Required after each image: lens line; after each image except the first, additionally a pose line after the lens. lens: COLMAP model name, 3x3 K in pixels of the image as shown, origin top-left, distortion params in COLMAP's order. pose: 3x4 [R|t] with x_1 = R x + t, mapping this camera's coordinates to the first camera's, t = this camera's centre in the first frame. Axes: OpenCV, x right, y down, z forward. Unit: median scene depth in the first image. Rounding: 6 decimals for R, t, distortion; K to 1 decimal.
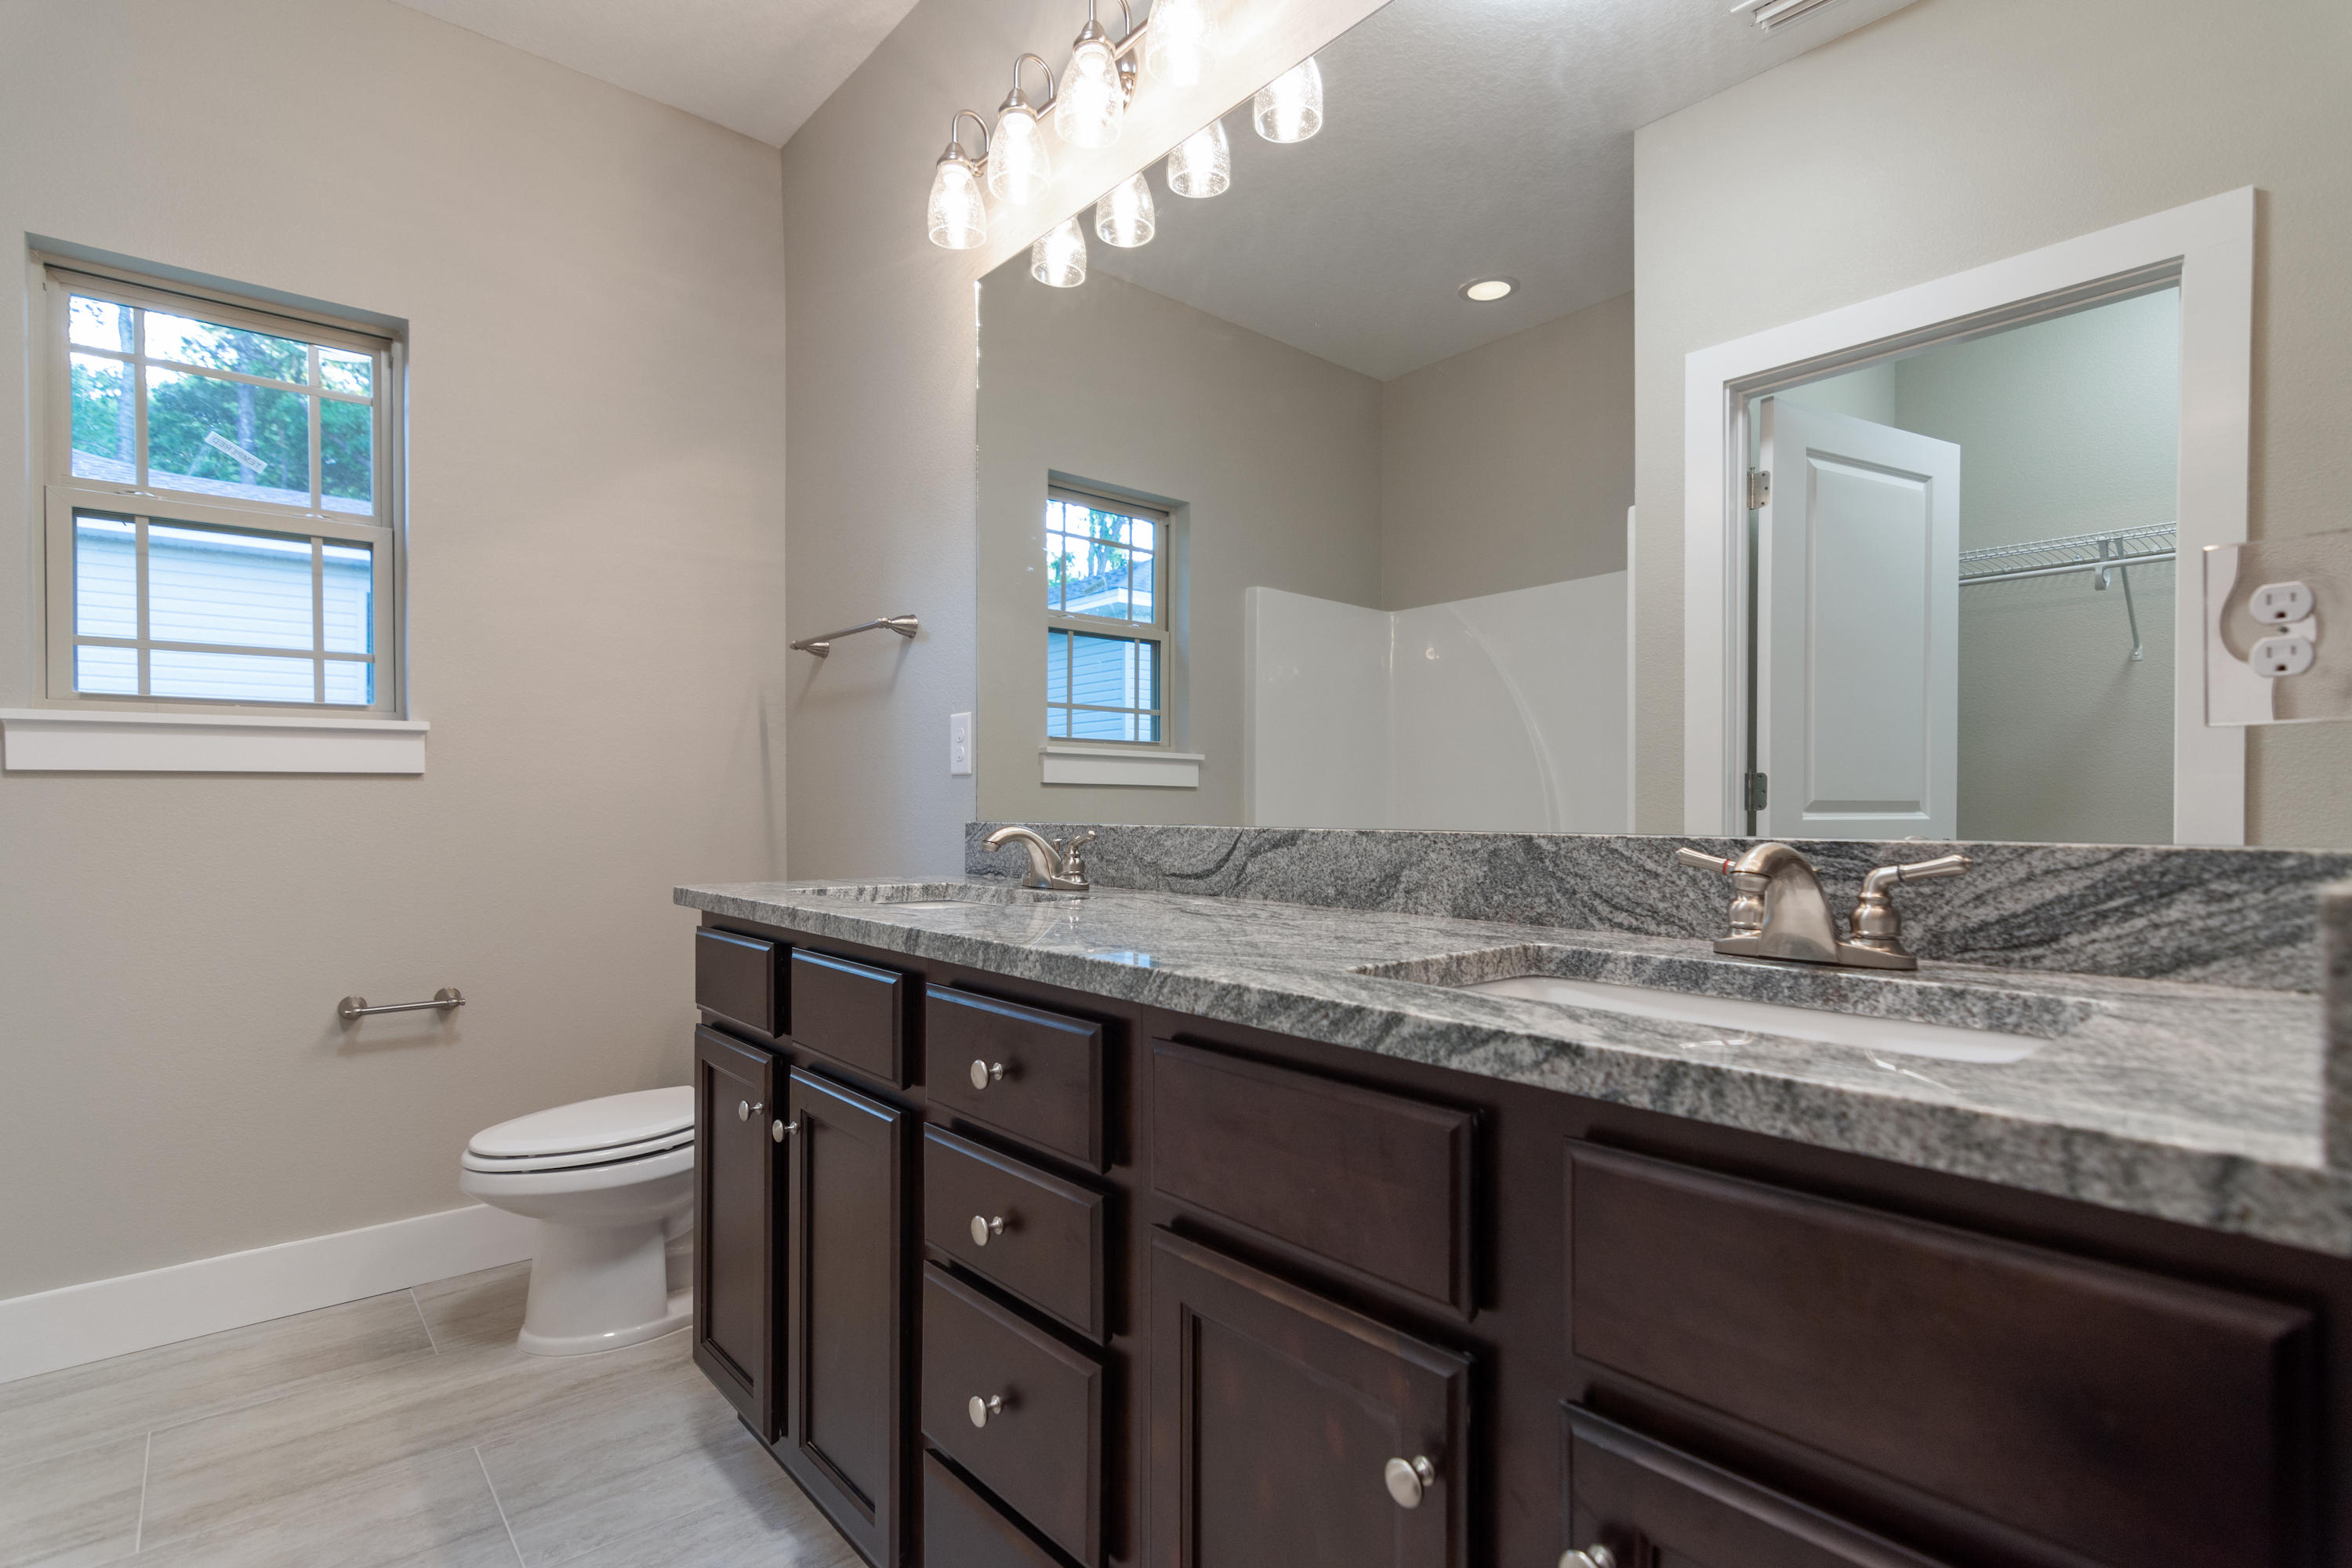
lens RADIAL K [[1140.6, 0, 1177.9], [0, 1140.6, 802.1], [0, 0, 1]] dist [0.000456, 0.001868]
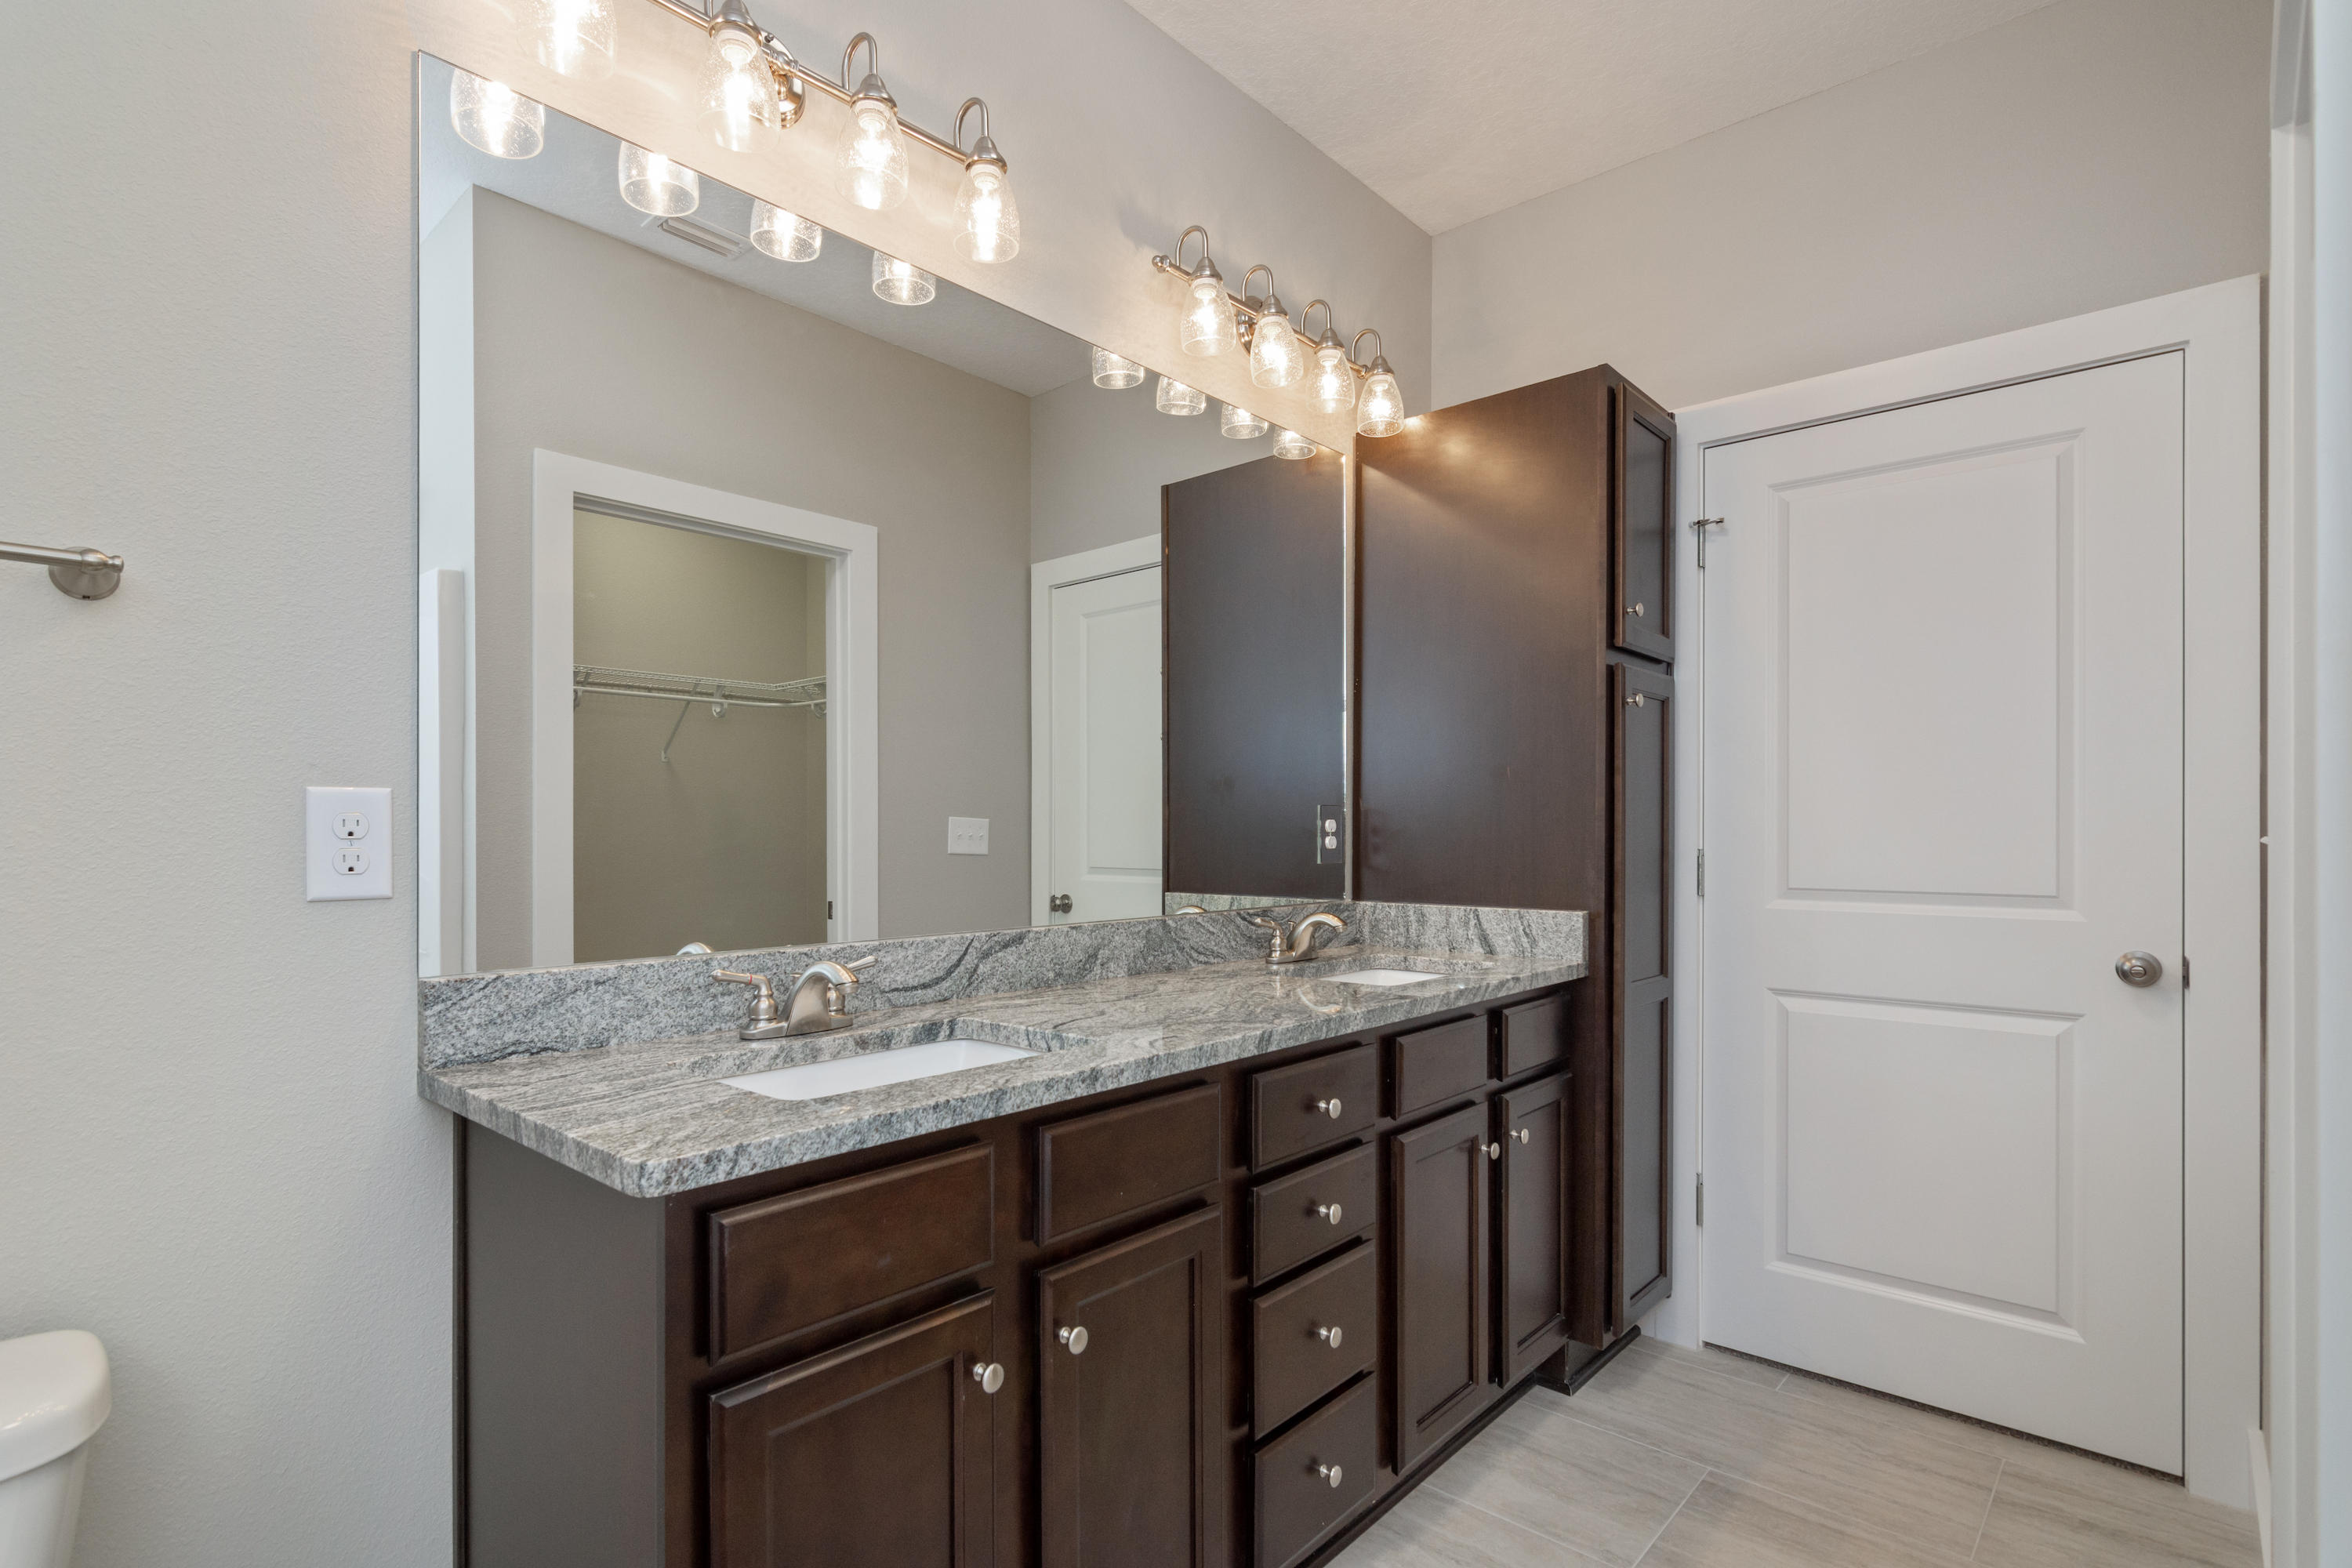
lens RADIAL K [[1140.6, 0, 1170.3], [0, 1140.6, 834.4], [0, 0, 1]] dist [0.000456, 0.001868]
pose [[-0.134014, -0.001071, 0.990979, -1.358630], [-0.000548, 0.999999, 0.001007, -0.096920], [-0.990979, -0.000408, -0.134015, 1.198964]]
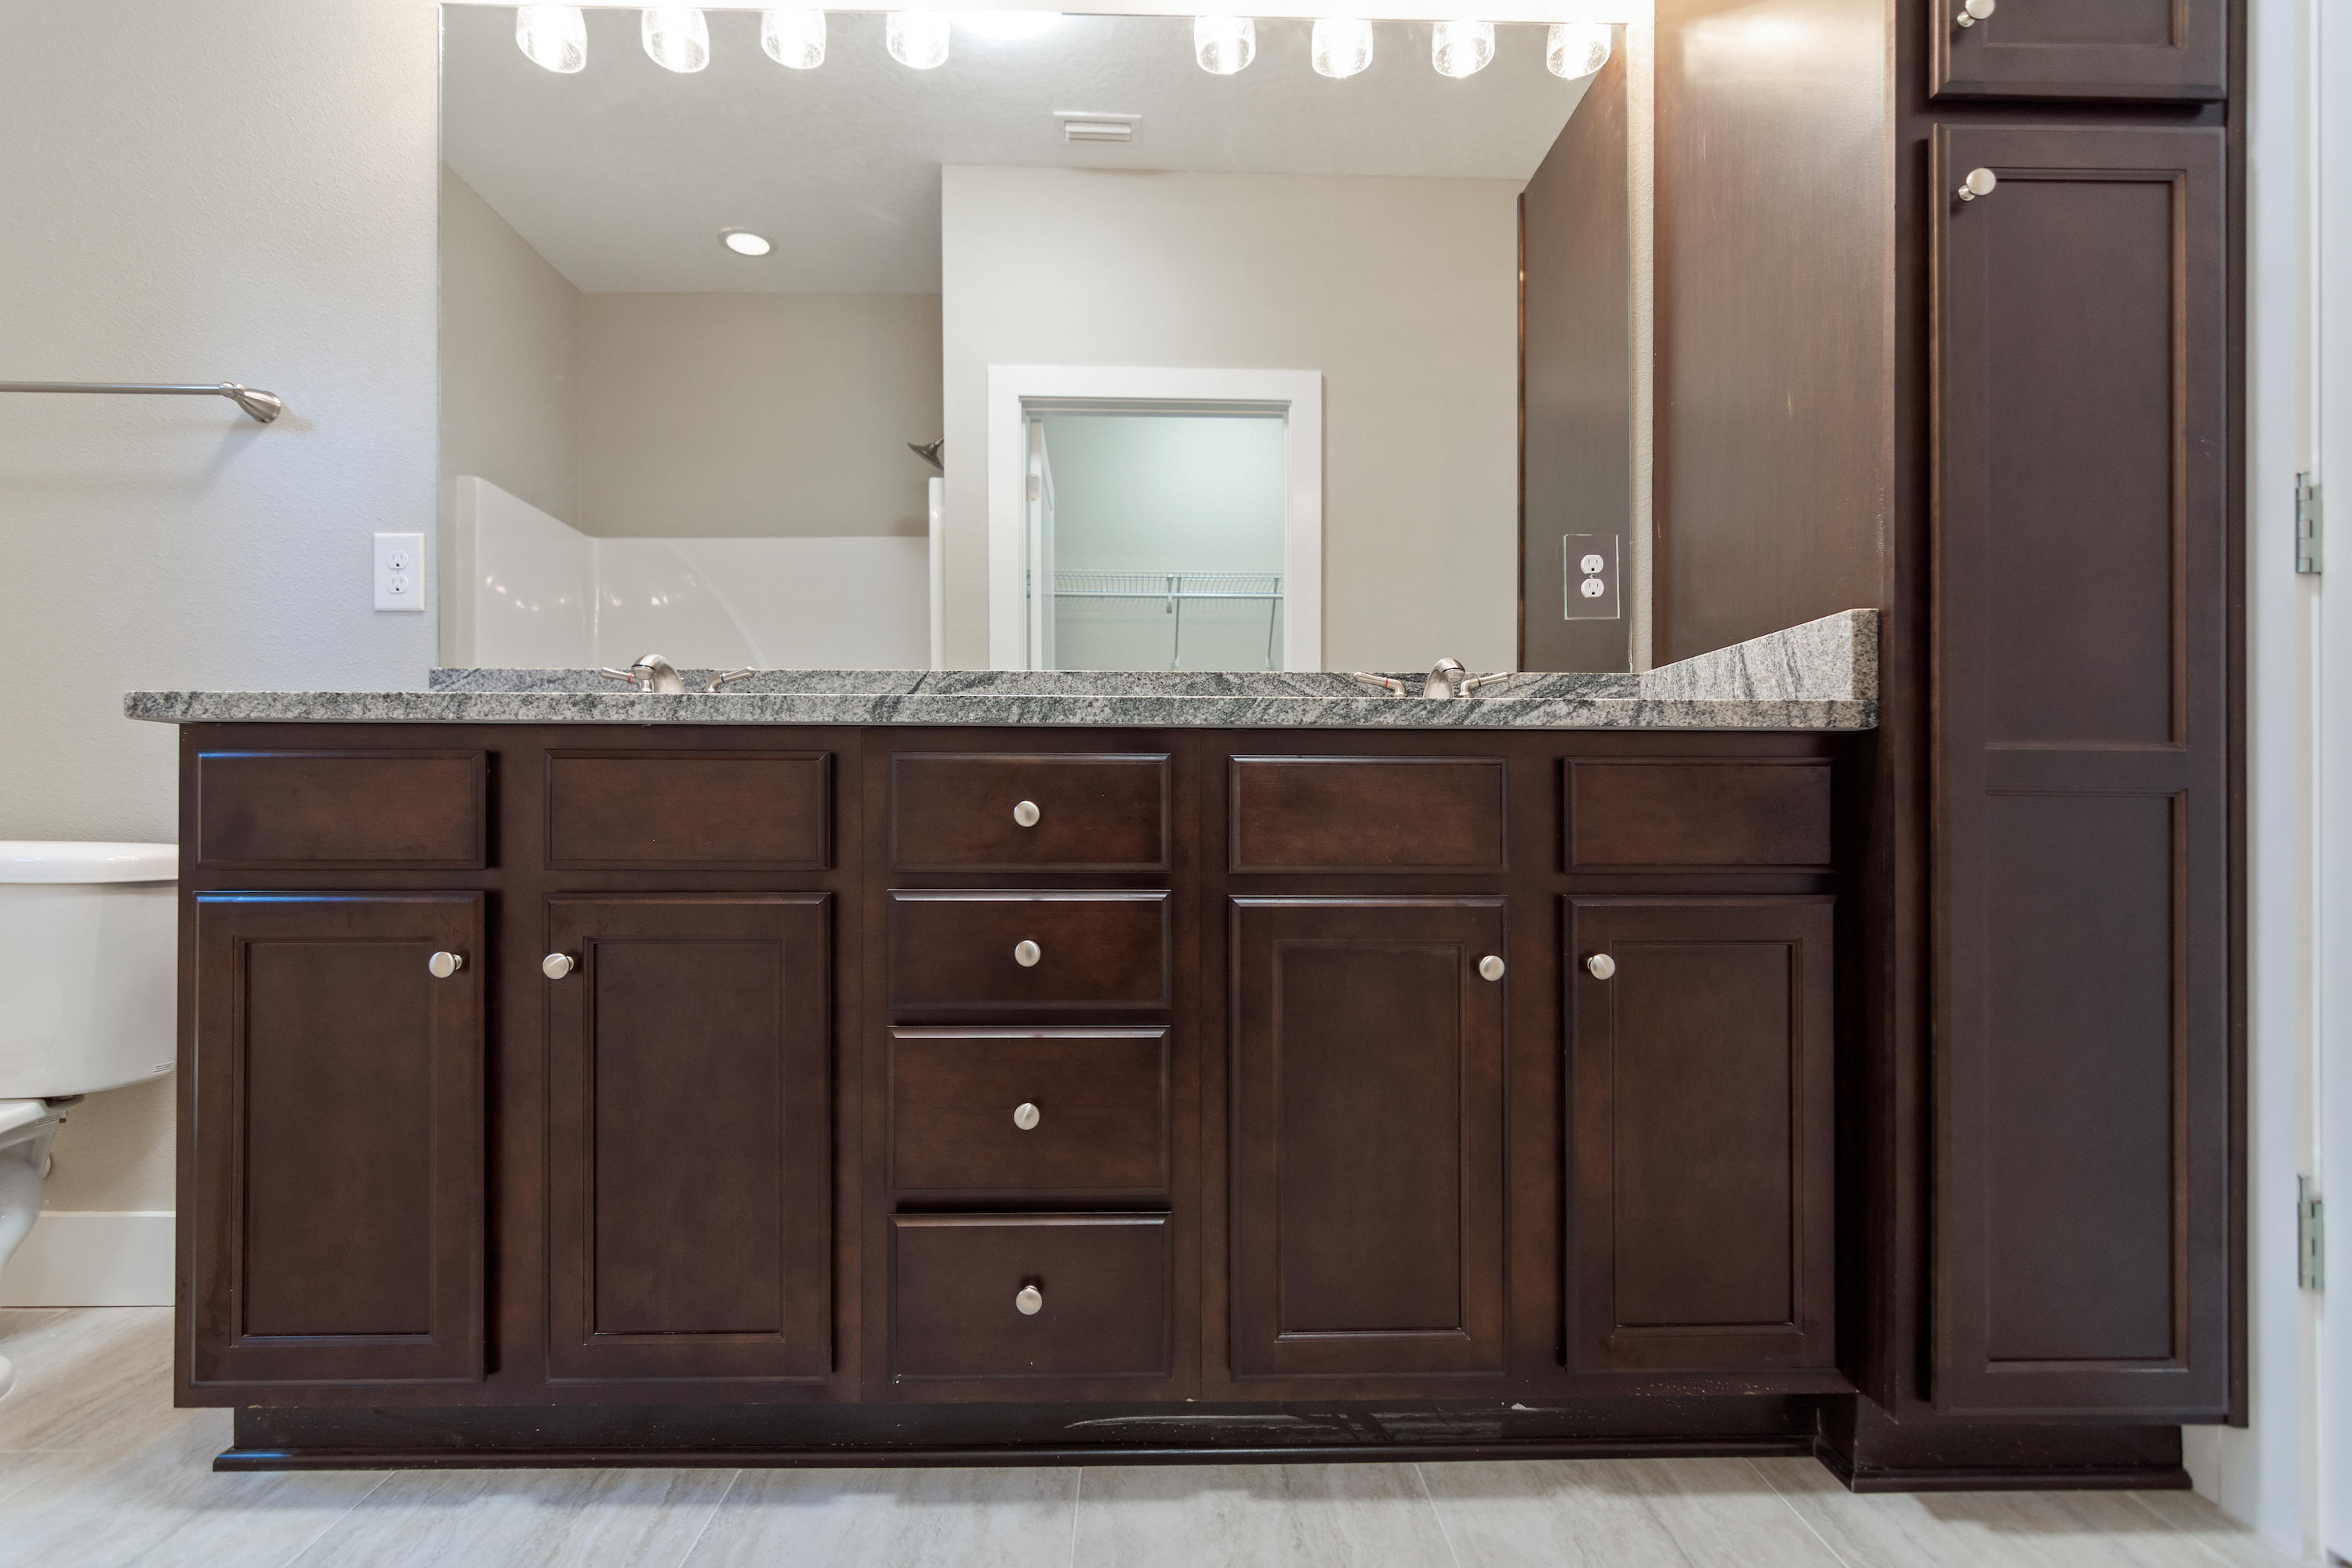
lens RADIAL K [[1140.6, 0, 1160.2], [0, 1140.6, 802.9], [0, 0, 1]] dist [0.000456, 0.001868]
pose [[0.631435, 0.013624, 0.775309, -0.815738], [-0.002271, 0.999874, -0.015721, 0.209175], [-0.775425, 0.008166, 0.631386, 0.166127]]
